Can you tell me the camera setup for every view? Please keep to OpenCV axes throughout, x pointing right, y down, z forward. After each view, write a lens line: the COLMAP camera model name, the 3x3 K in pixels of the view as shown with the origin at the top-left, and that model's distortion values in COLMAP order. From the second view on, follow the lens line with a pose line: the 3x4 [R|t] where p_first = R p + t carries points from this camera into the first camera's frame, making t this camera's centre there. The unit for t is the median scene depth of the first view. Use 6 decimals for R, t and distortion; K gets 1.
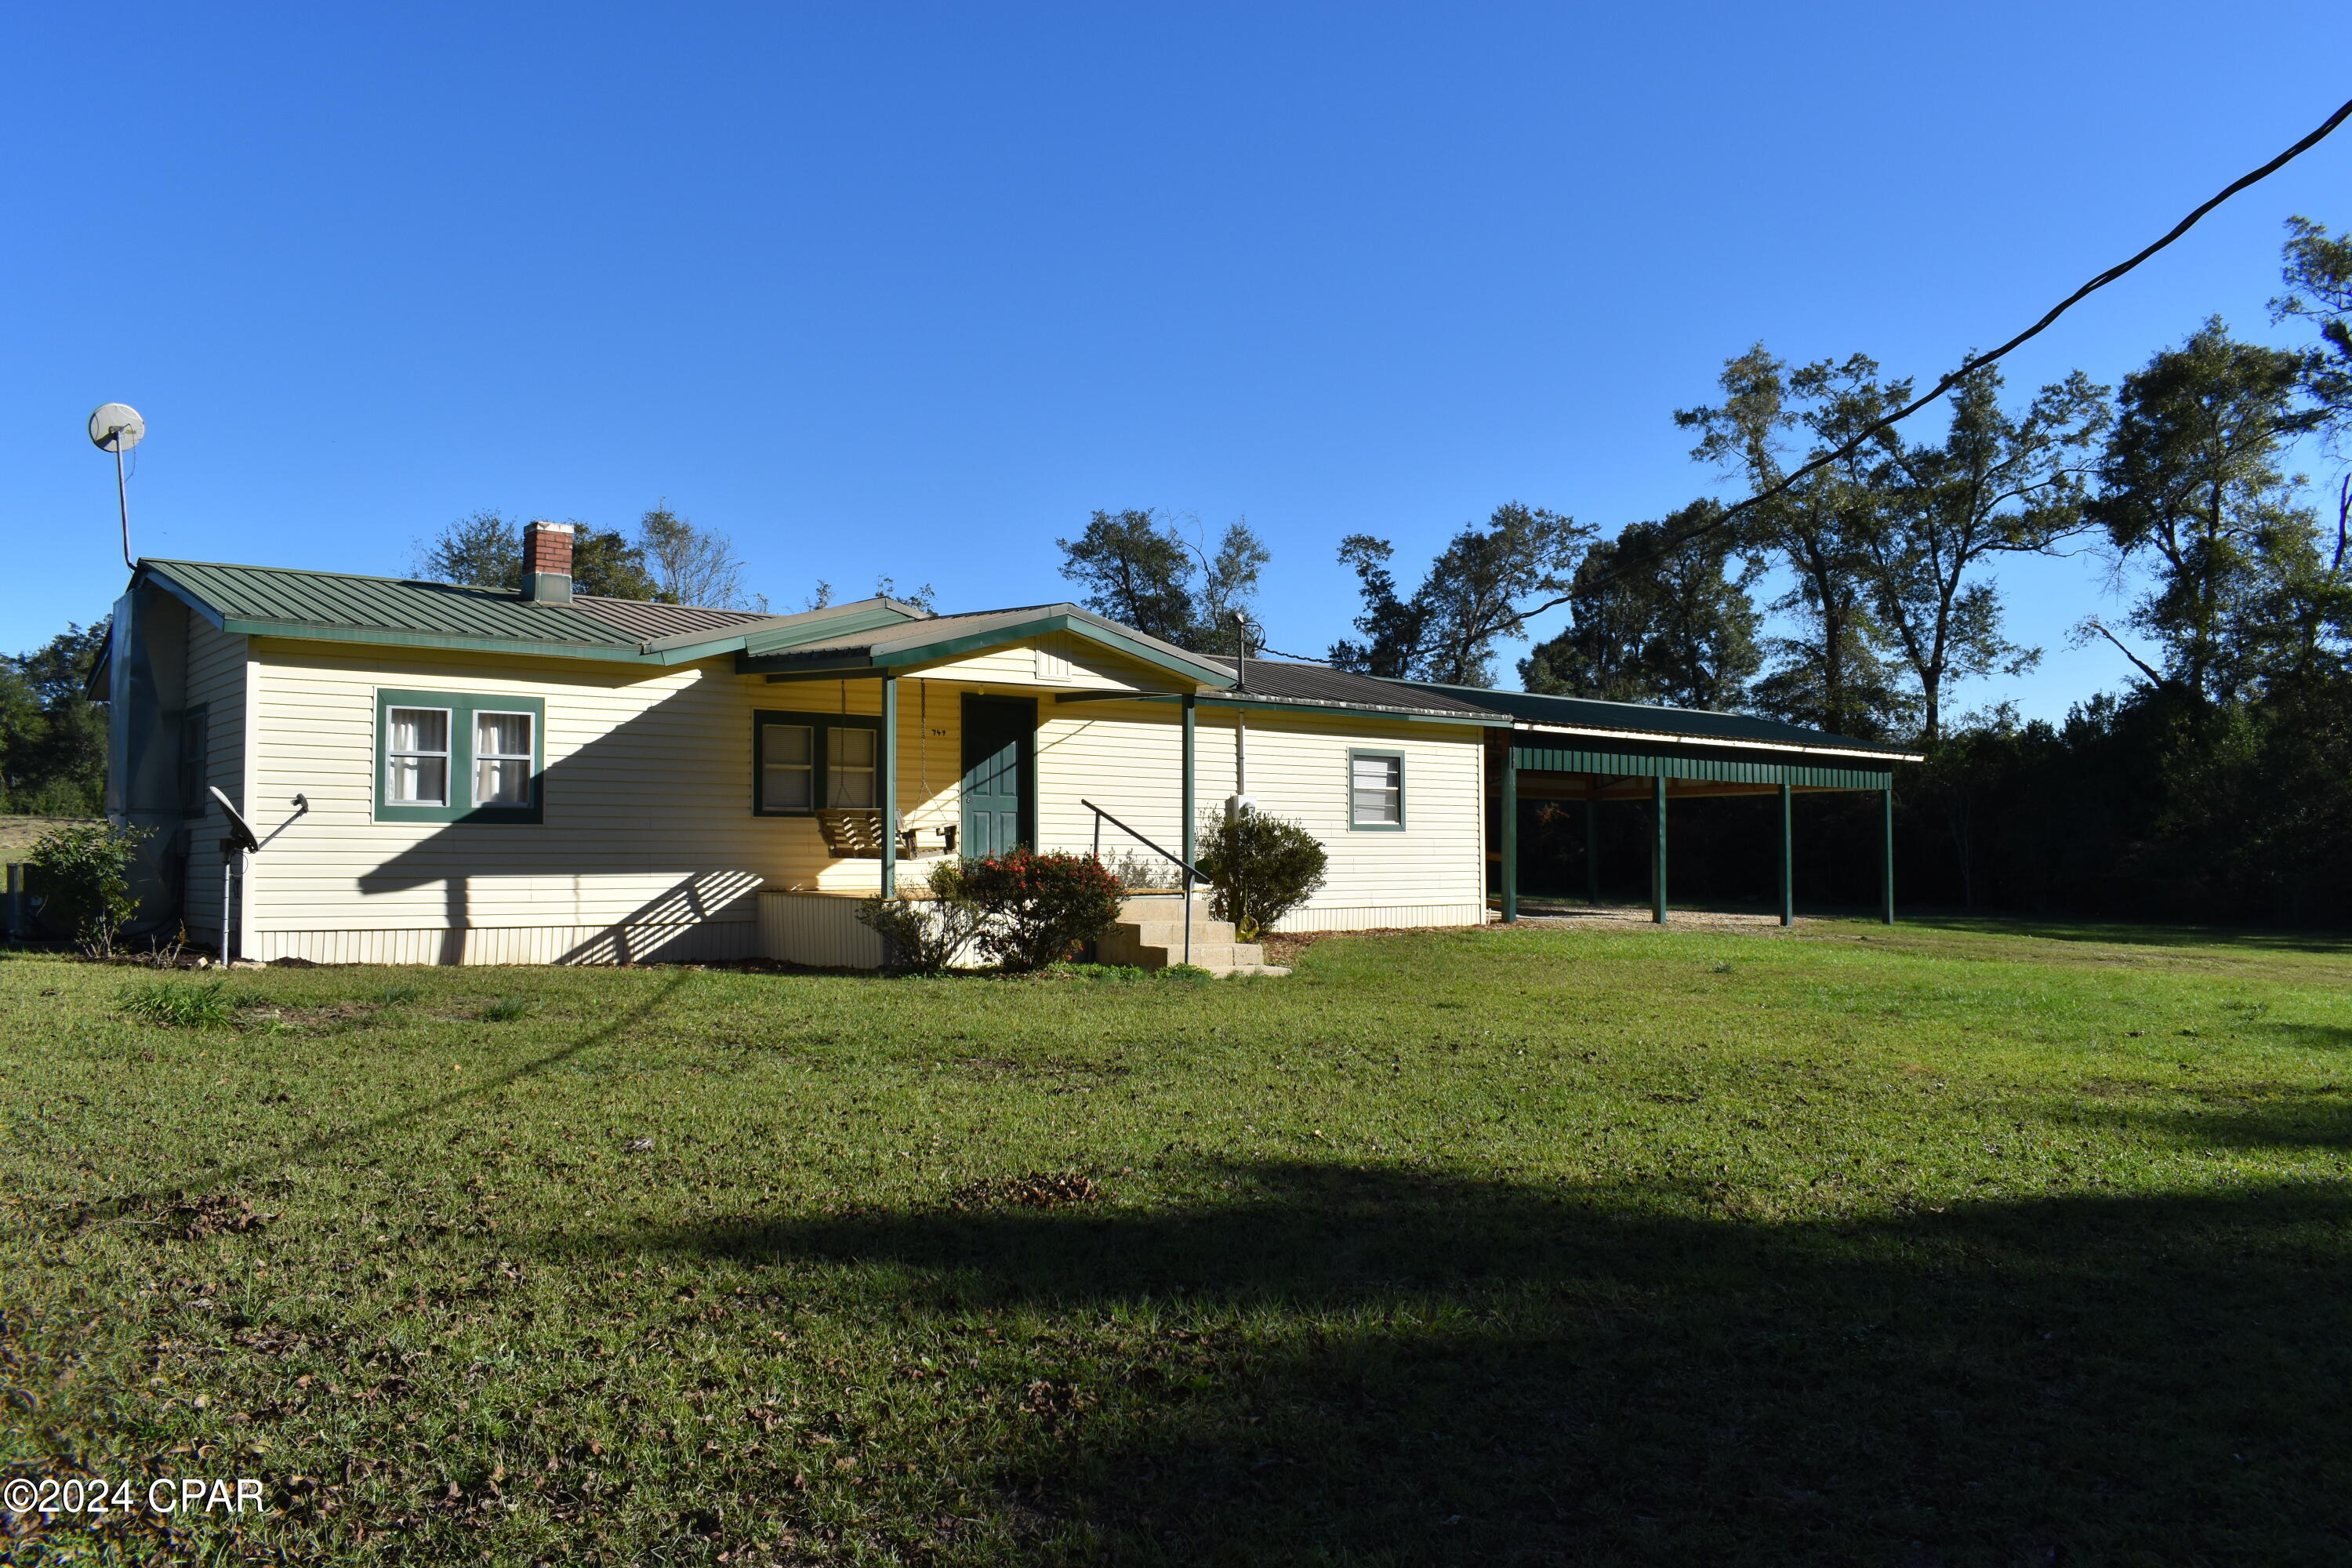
lens RADIAL K [[1827.8, 0, 1180.9], [0, 1827.8, 781.5], [0, 0, 1]] dist [-0.094906, 0.009644]
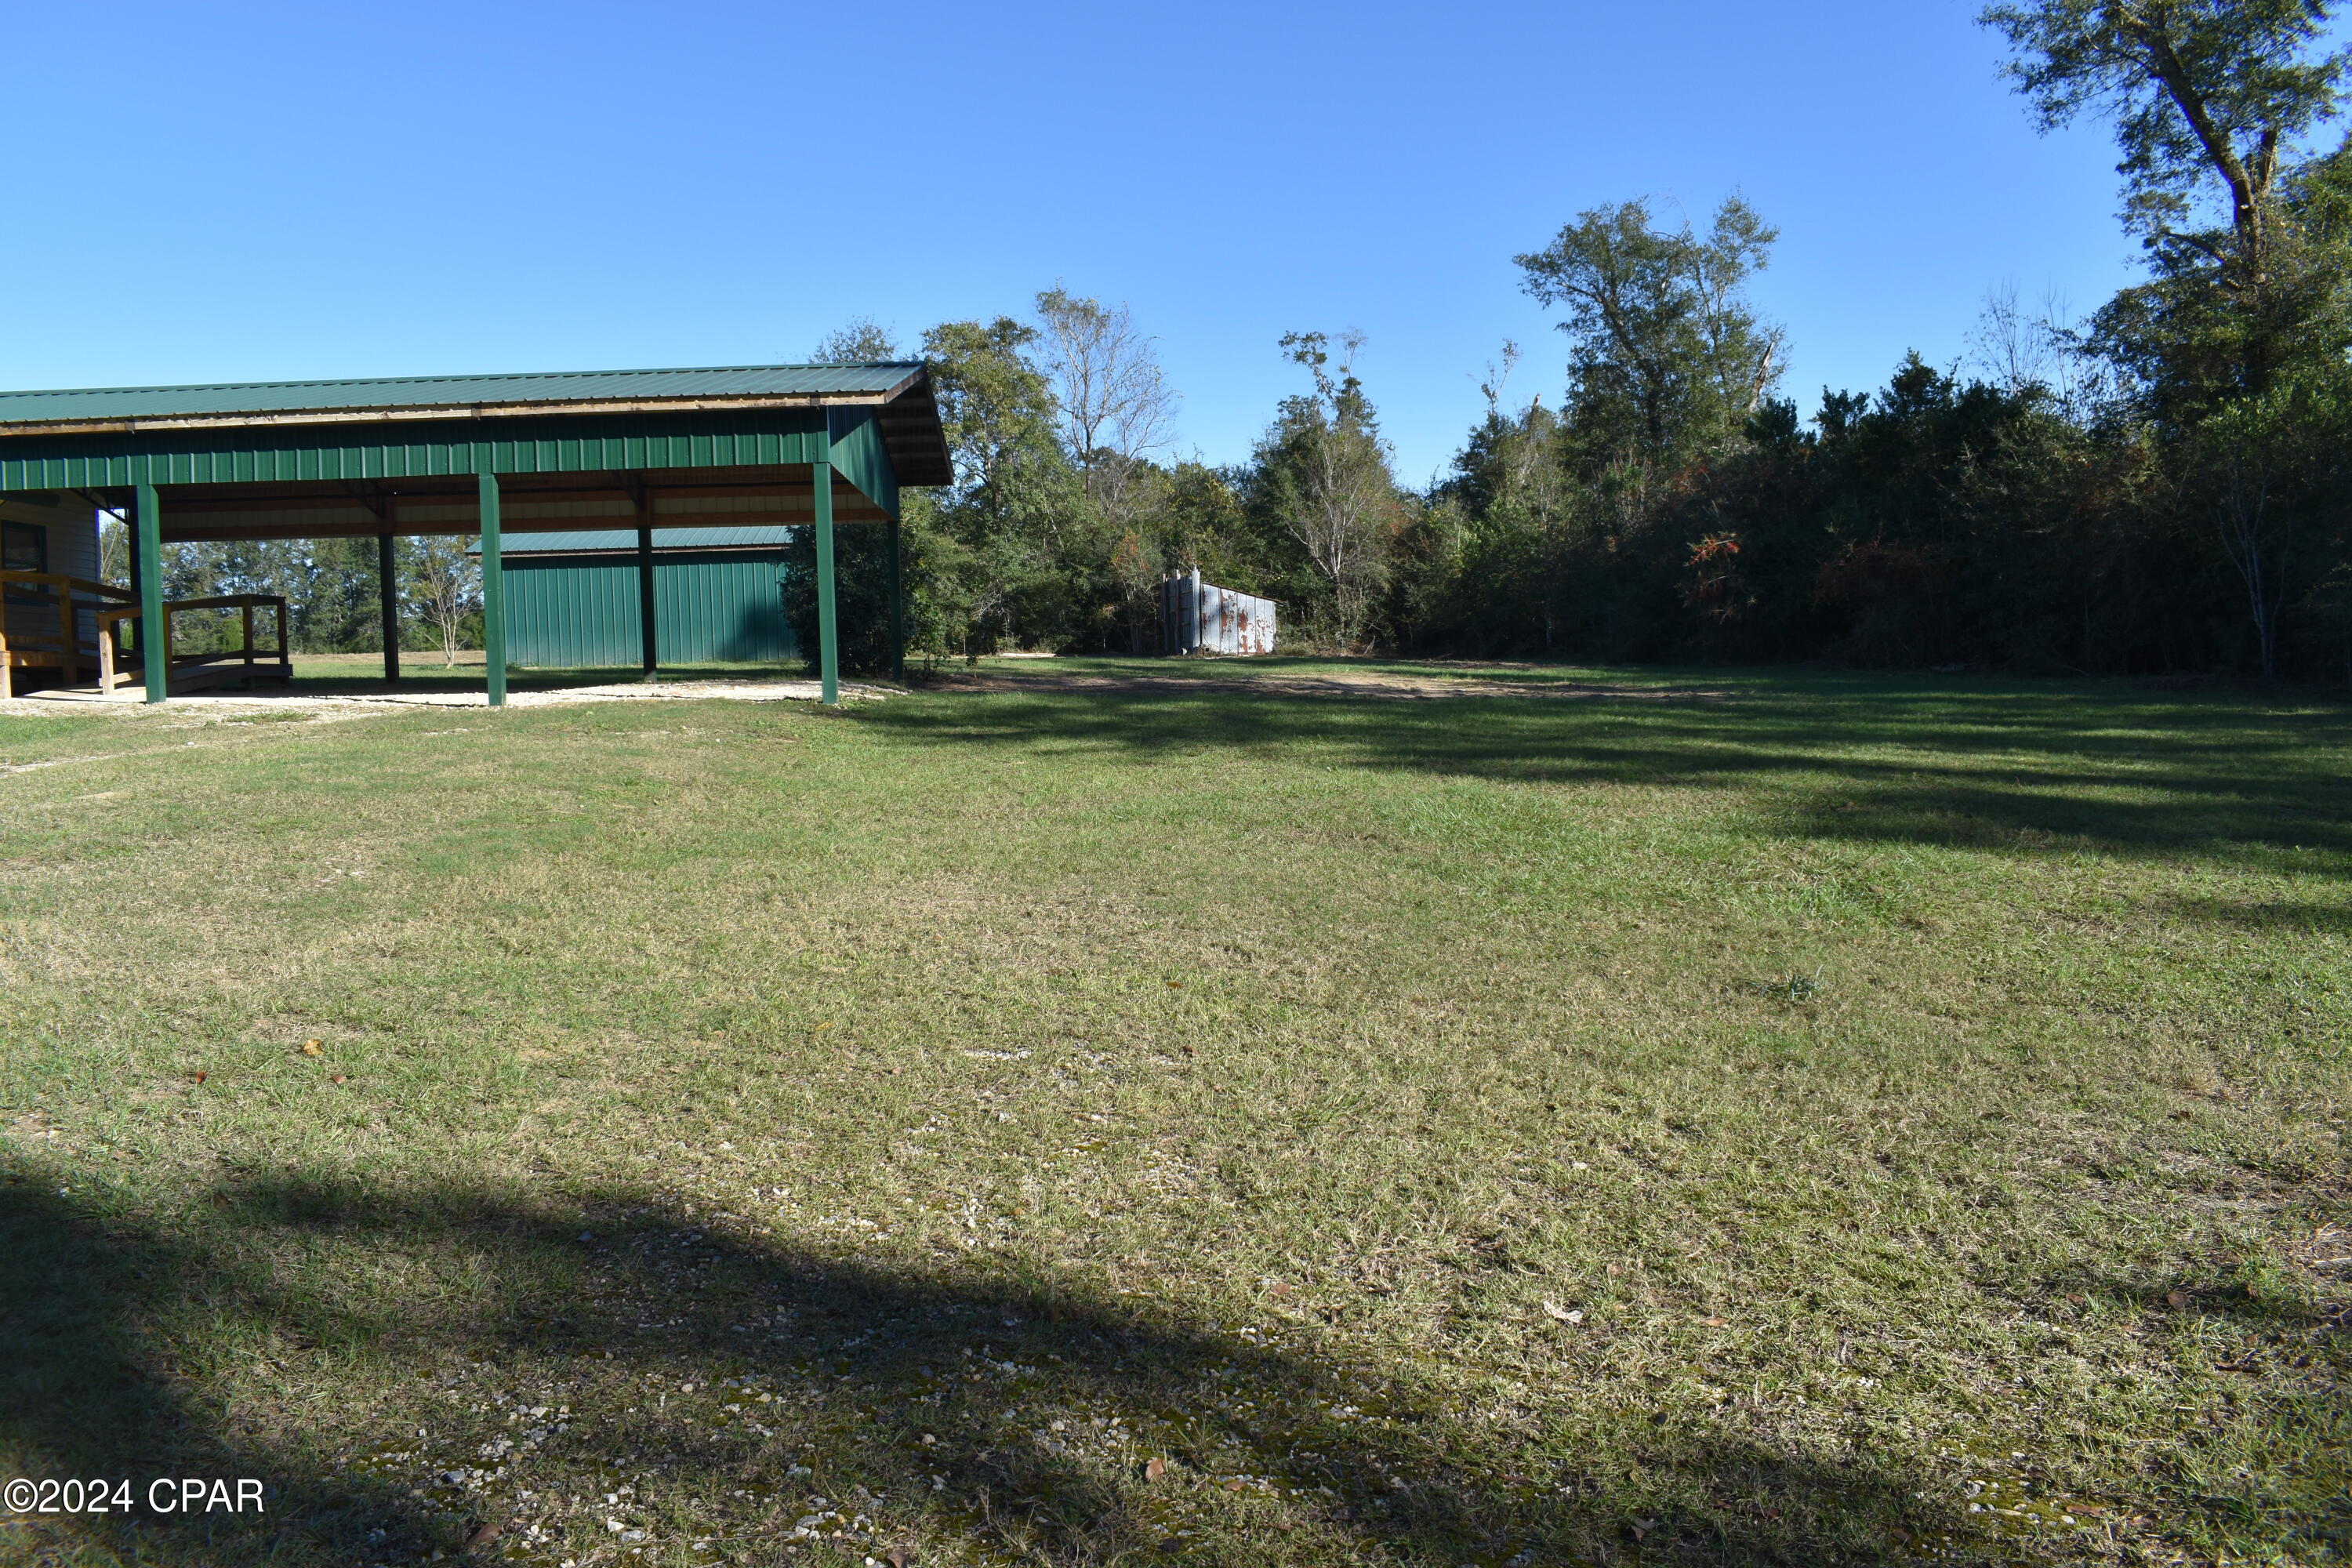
lens RADIAL K [[1835.3, 0, 1184.8], [0, 1835.3, 777.1], [0, 0, 1]] dist [-0.097561, 0.016468]
pose [[0.785088, 0.010260, -0.619300, 1.153030], [0.055303, 0.994708, 0.086588, 0.082497], [0.616911, -0.102228, 0.780365, 0.855409]]
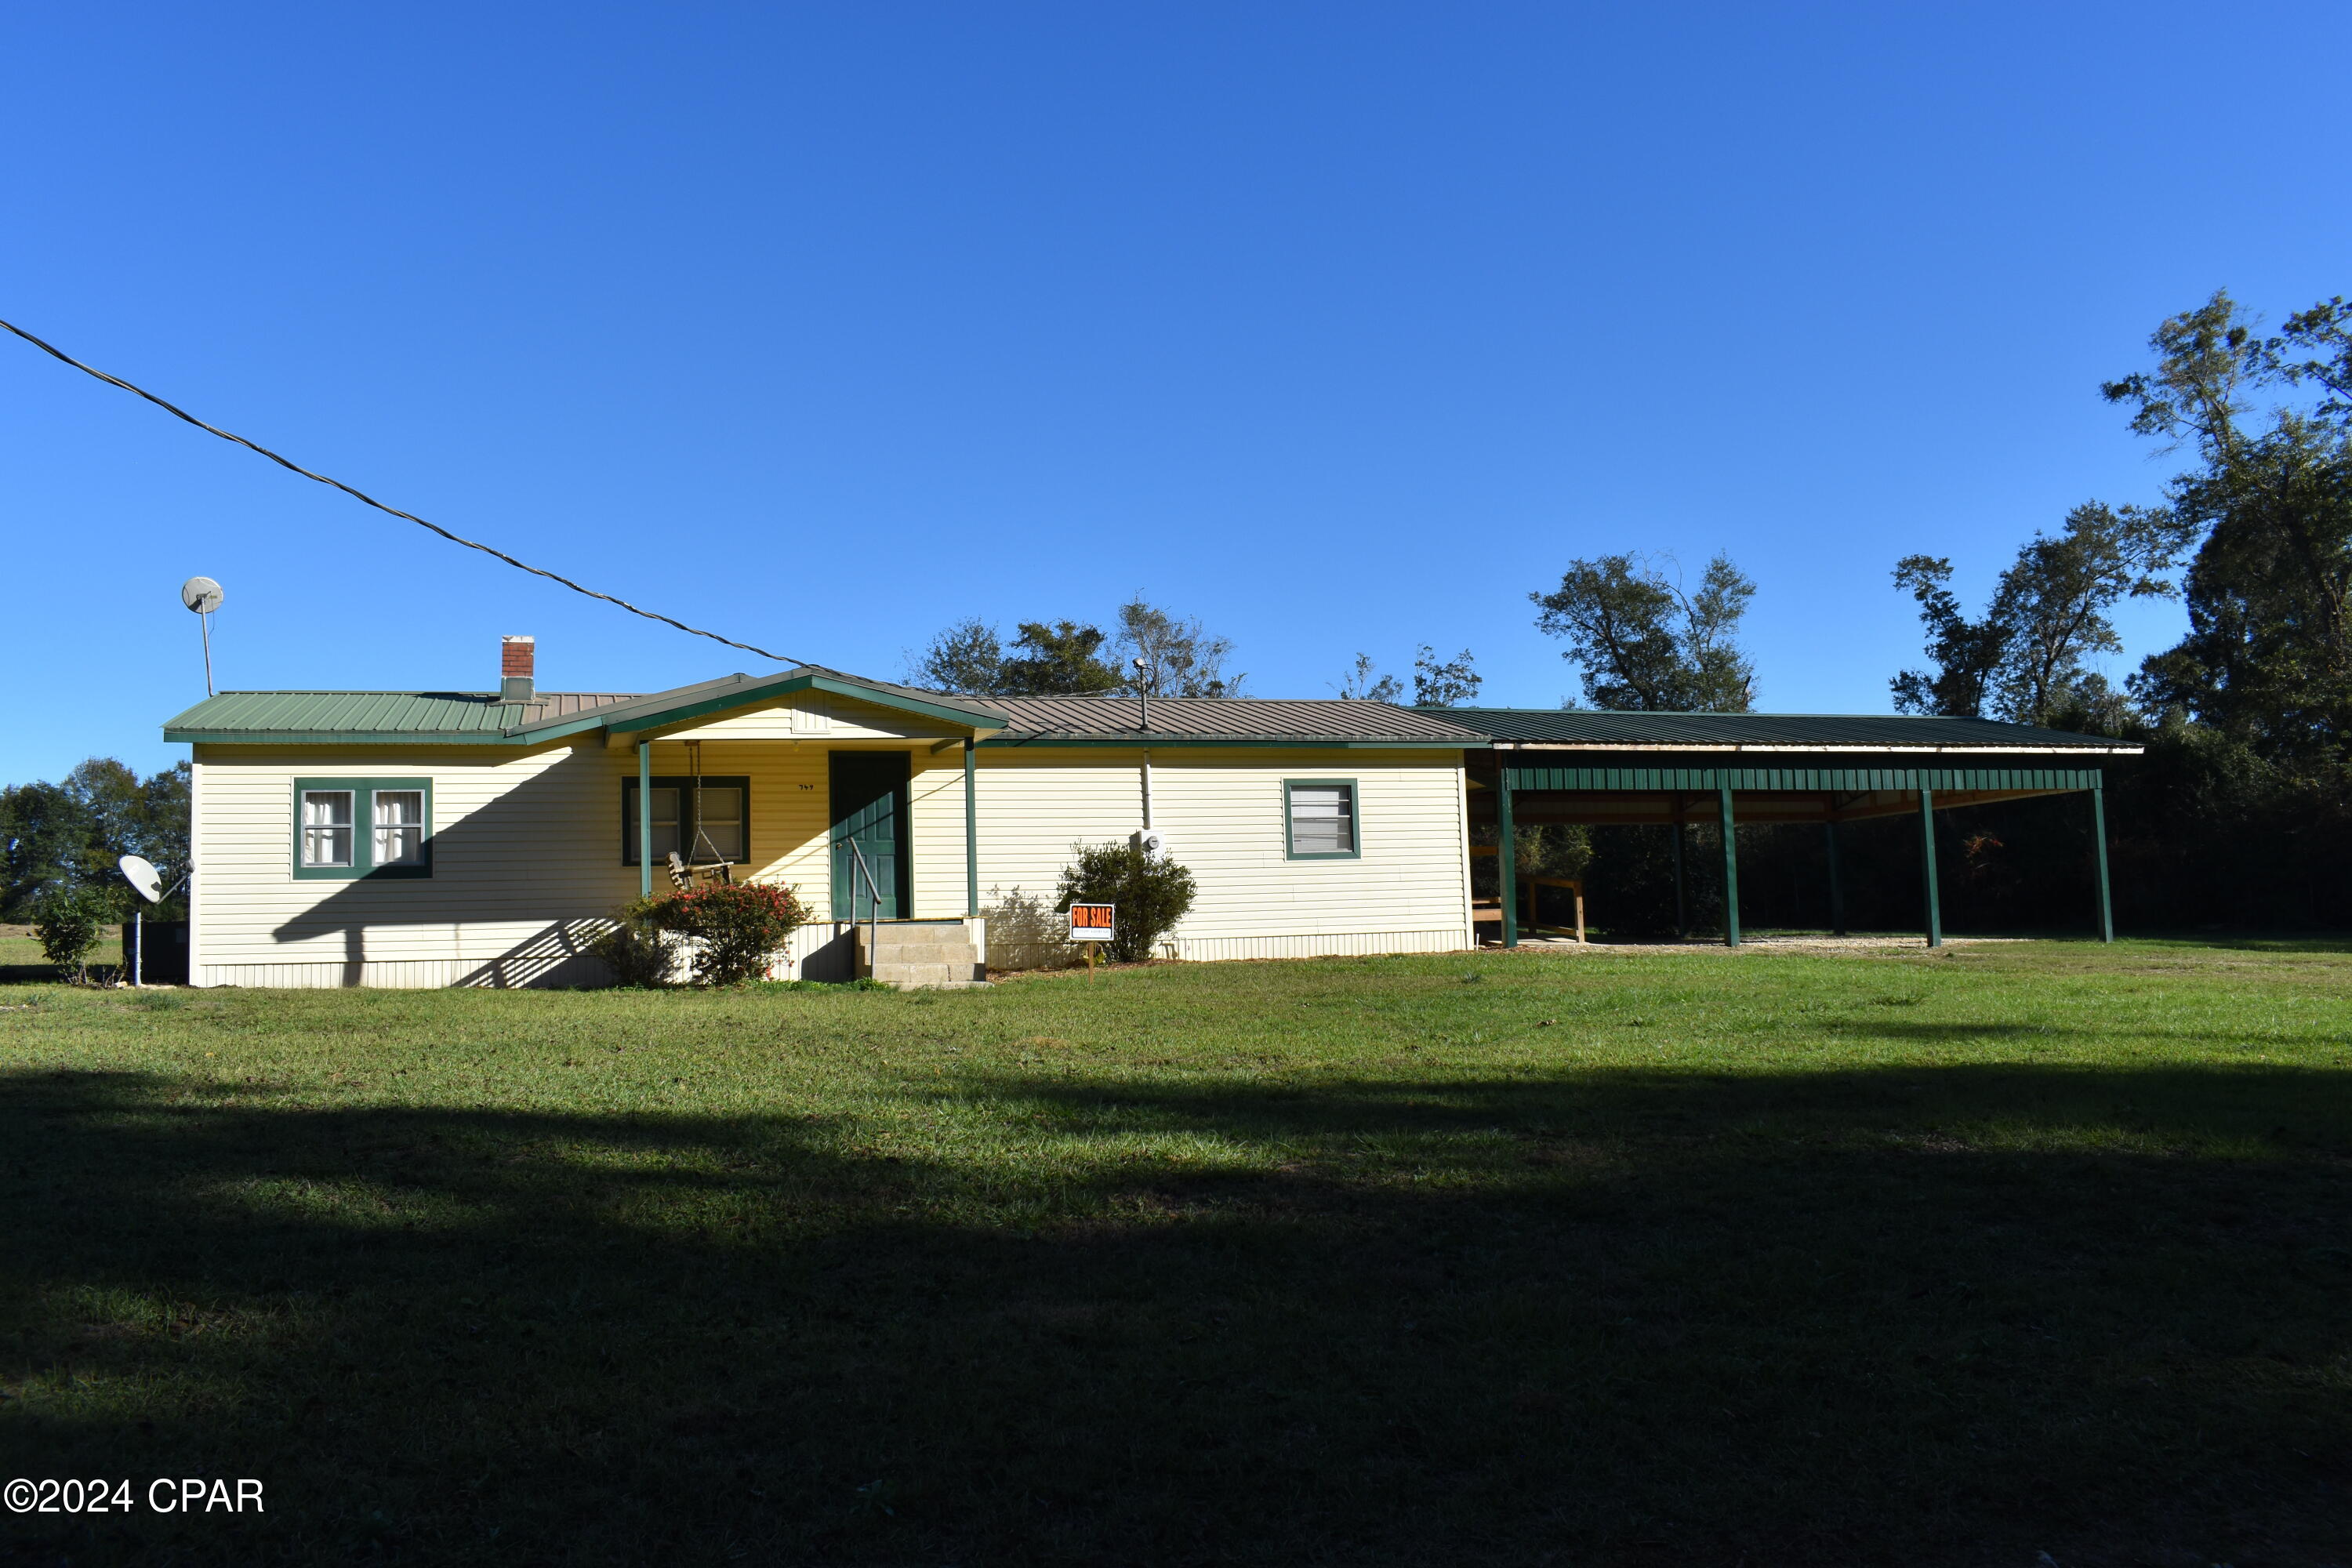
lens RADIAL K [[1862.4, 0, 1159.4], [0, 1862.4, 775.9], [0, 0, 1]] dist [-0.092340, 0.011242]
pose [[0.923433, -0.065490, -0.378131, 0.423654], [0.048839, 0.997374, -0.053471, 0.032327], [0.380640, 0.030909, 0.924206, 0.010261]]
